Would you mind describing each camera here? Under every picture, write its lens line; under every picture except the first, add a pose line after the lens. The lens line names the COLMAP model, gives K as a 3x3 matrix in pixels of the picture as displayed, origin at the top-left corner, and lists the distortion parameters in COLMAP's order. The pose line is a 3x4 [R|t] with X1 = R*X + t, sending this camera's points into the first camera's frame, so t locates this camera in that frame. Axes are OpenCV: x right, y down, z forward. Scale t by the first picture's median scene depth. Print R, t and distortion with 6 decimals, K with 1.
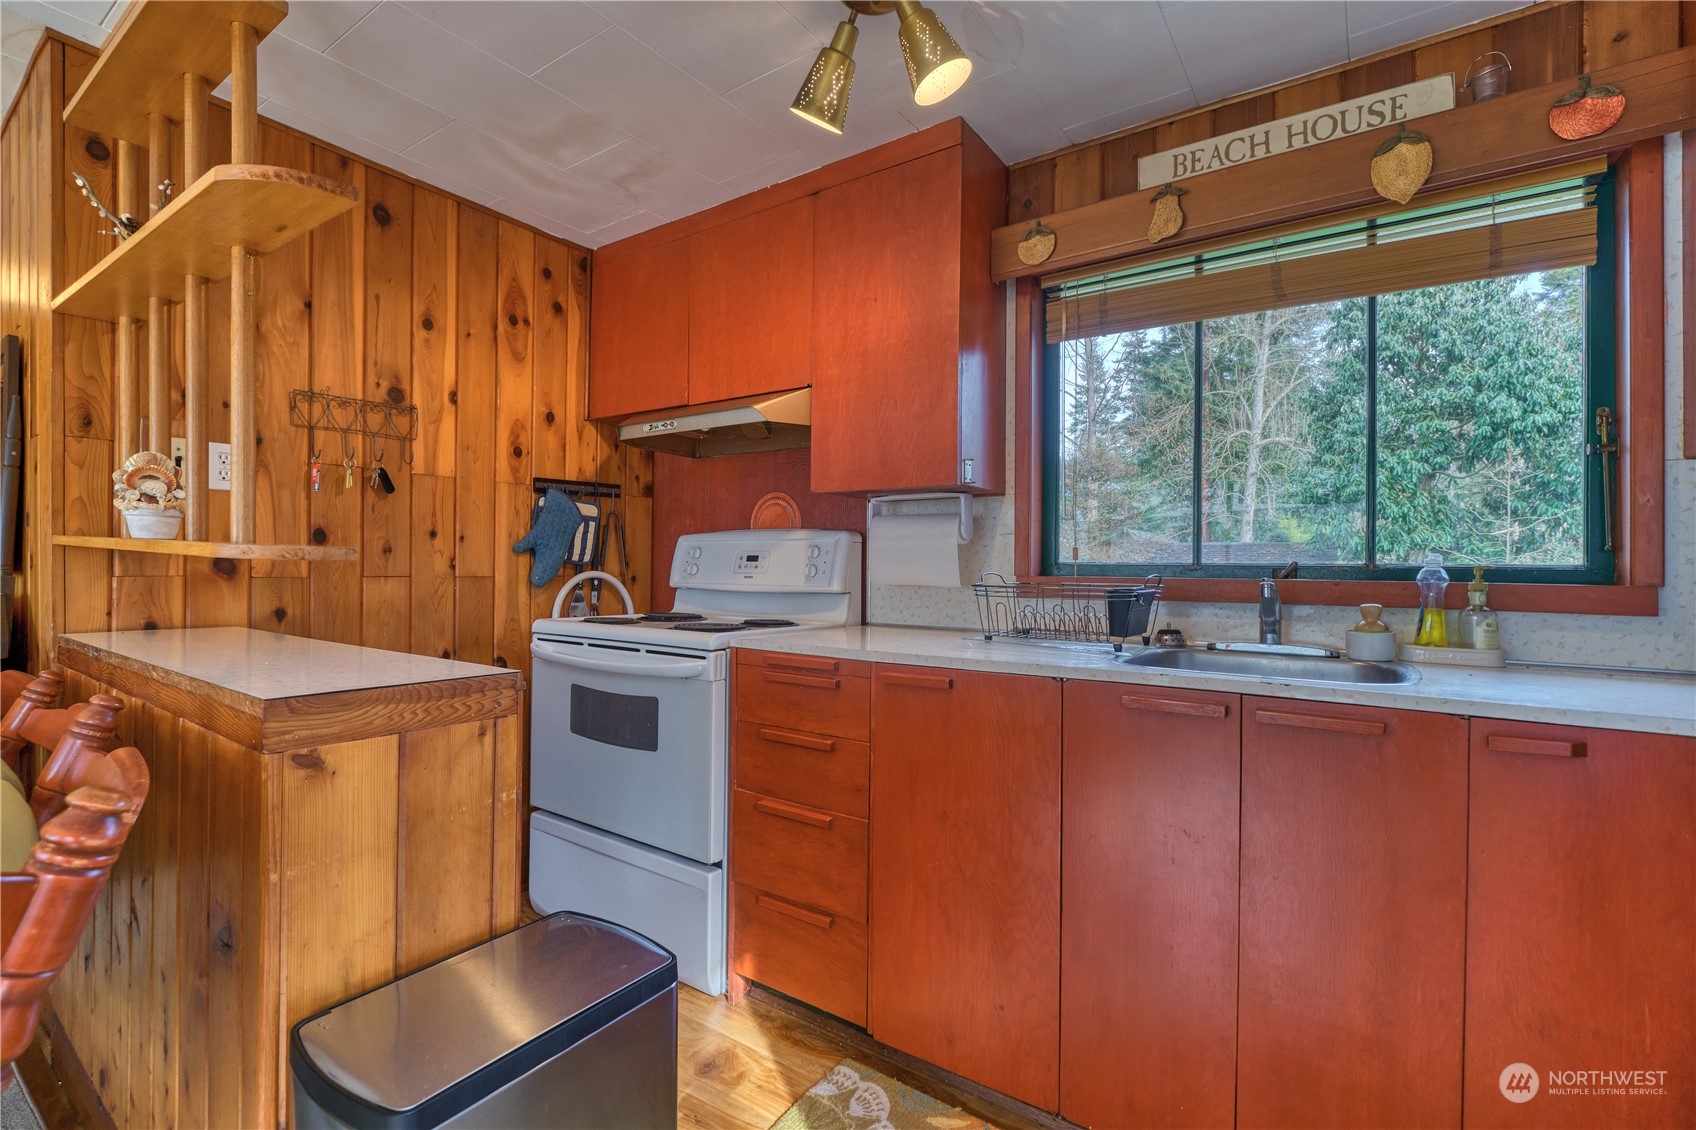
lens RADIAL K [[778.2, 0, 843.0], [0, 778.2, 570.0], [0, 0, 1]] dist [-0.031317, 0.002693]
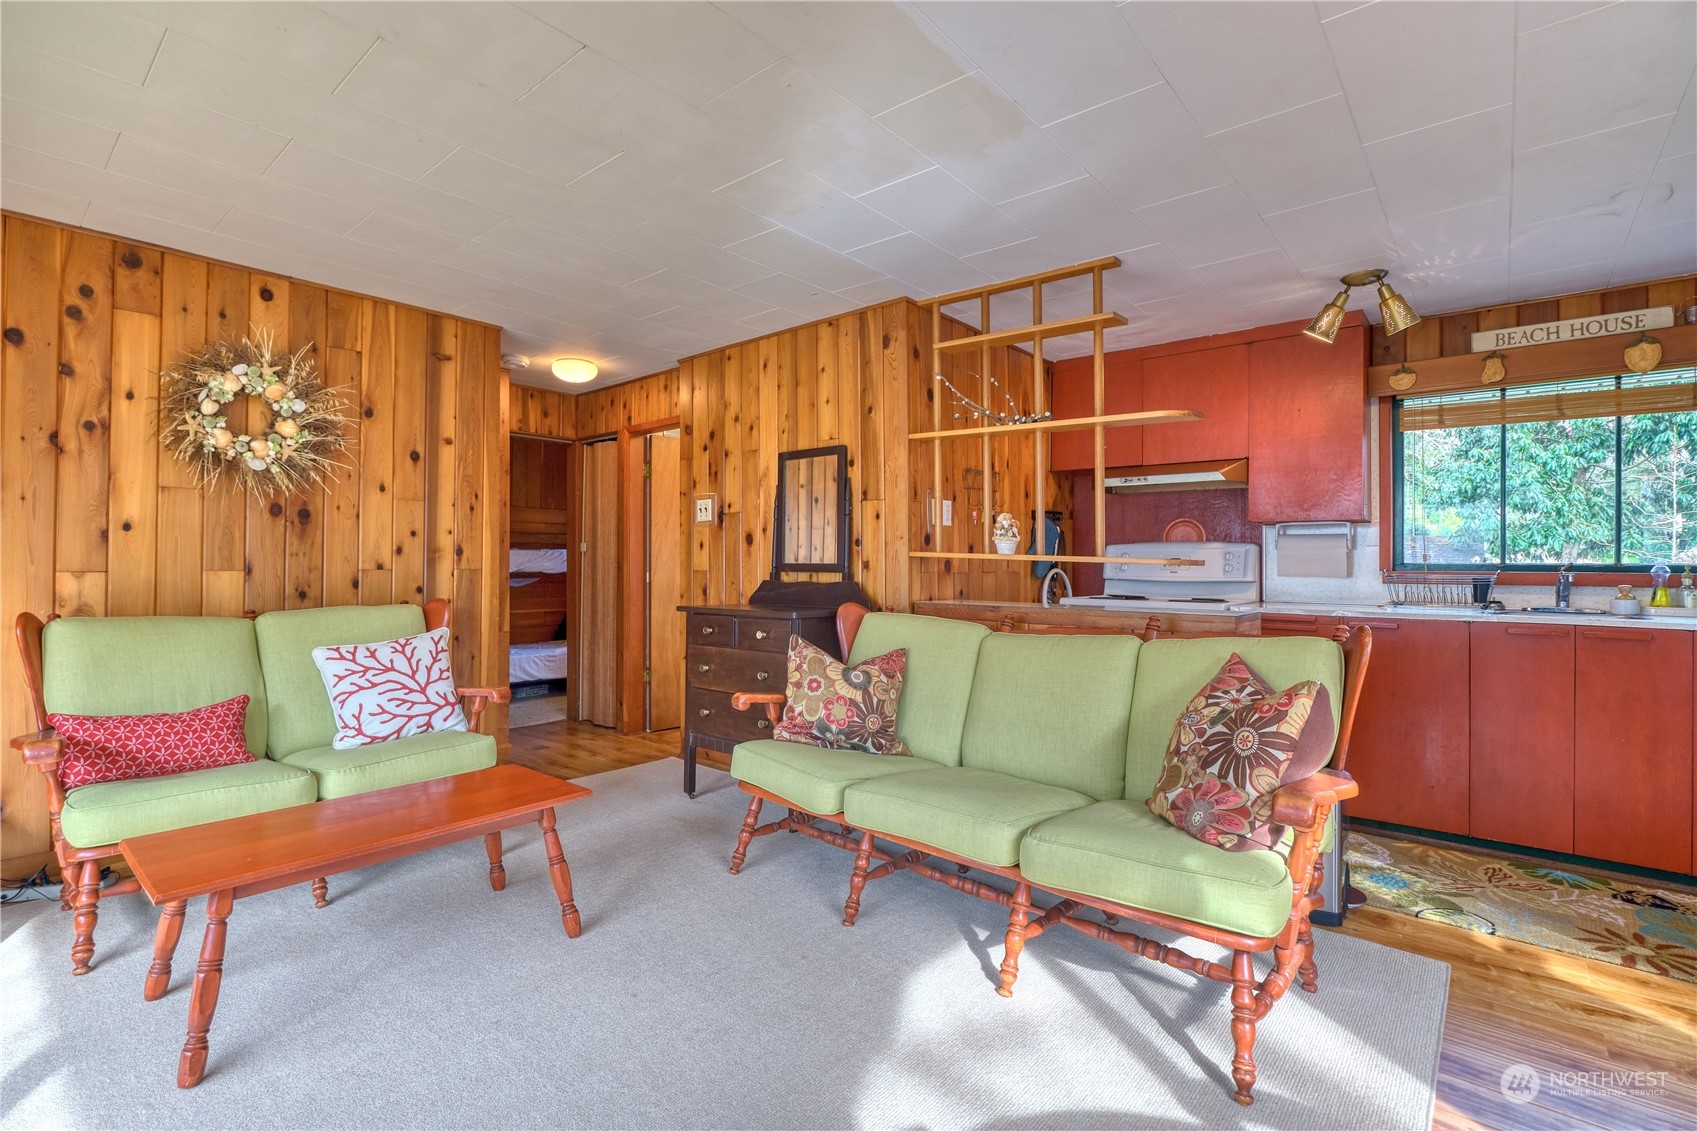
lens RADIAL K [[778.6, 0, 849.5], [0, 778.6, 559.2], [0, 0, 1]] dist [-0.031317, 0.002693]
pose [[0.994175, -0.004440, -0.107683, -0.876474], [0.003495, 0.999954, -0.008967, -0.007957], [0.107718, 0.008538, 0.994145, -0.914570]]
